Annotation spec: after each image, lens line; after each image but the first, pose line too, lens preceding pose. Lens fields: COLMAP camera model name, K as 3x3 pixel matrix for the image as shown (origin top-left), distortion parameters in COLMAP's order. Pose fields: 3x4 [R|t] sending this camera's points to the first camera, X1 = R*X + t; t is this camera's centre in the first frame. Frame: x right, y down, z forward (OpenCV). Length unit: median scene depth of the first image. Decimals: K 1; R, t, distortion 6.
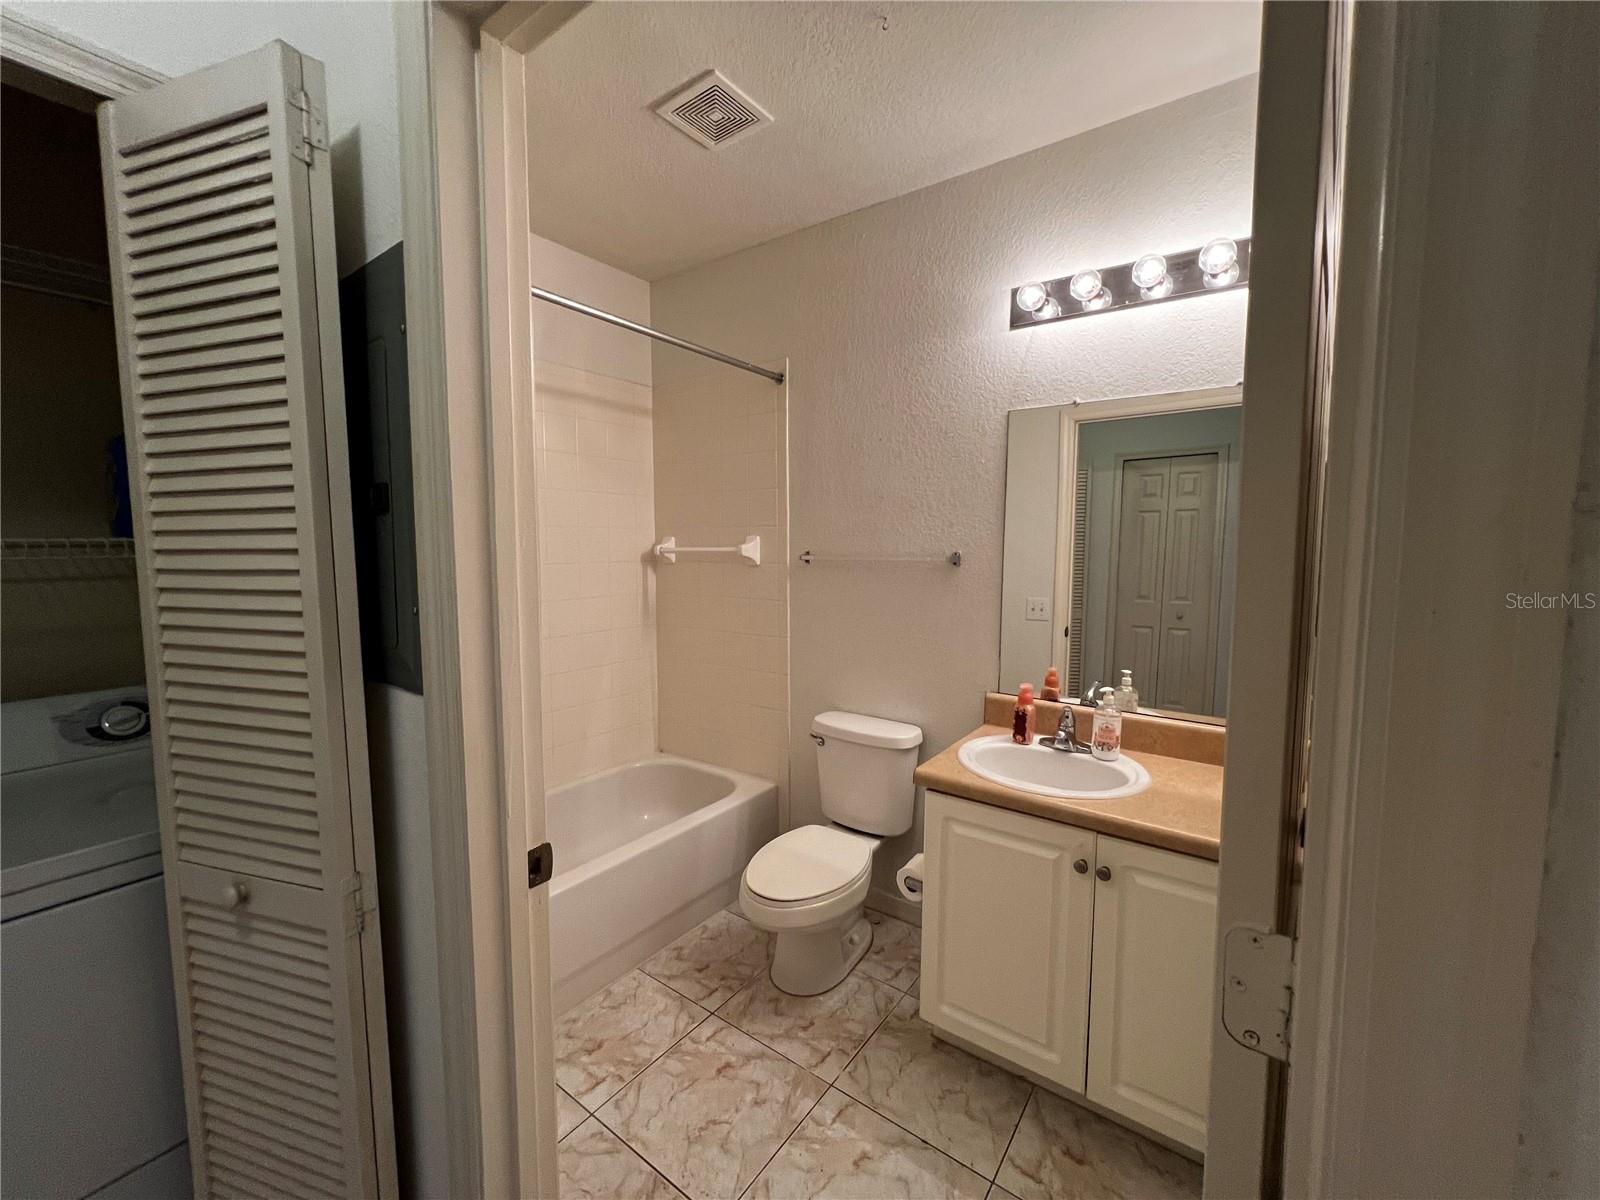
lens RADIAL K [[636.3, 0, 800.0], [0, 636.3, 600.0], [0, 0, 1]] dist [0.000681, 0.000776]
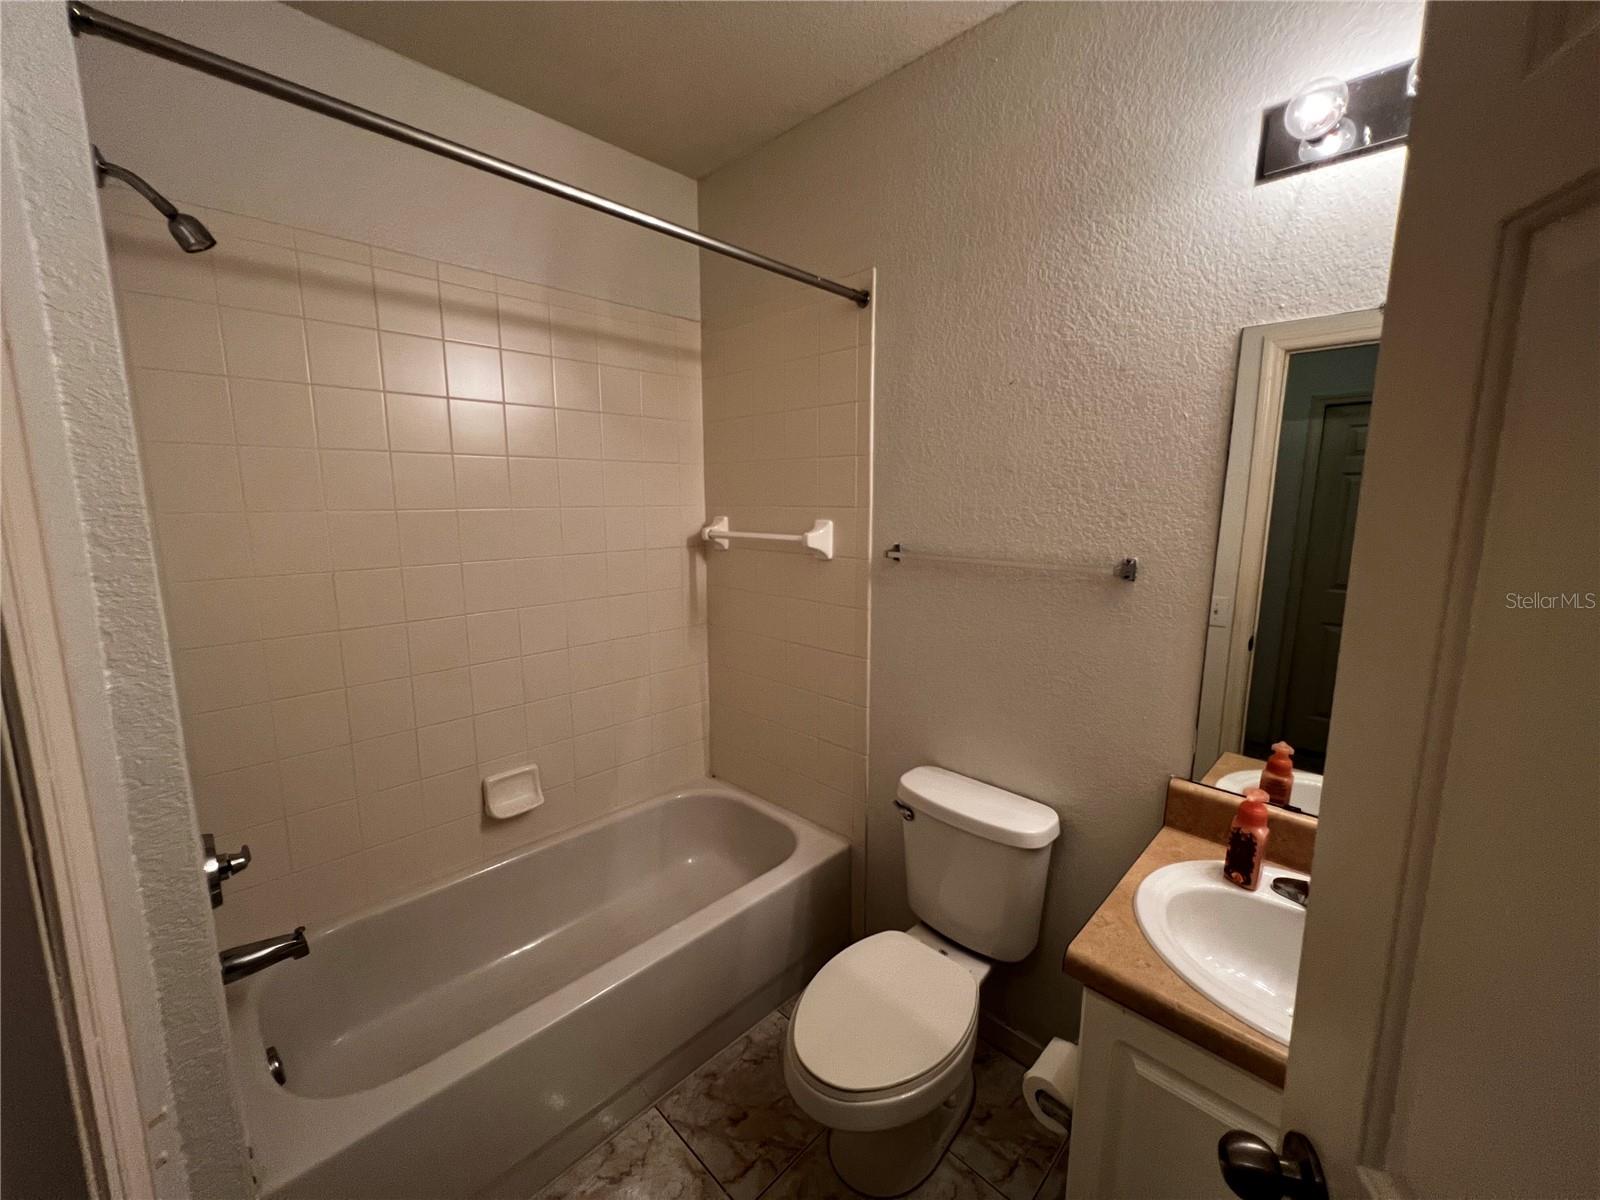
lens RADIAL K [[636.3, 0, 800.0], [0, 636.3, 600.0], [0, 0, 1]] dist [0.000681, 0.000776]
pose [[0.989254, 0.023669, -0.144276, 0.009156], [-0.013006, 0.997143, 0.074404, -0.070802], [0.145625, -0.071728, 0.986736, 0.287213]]
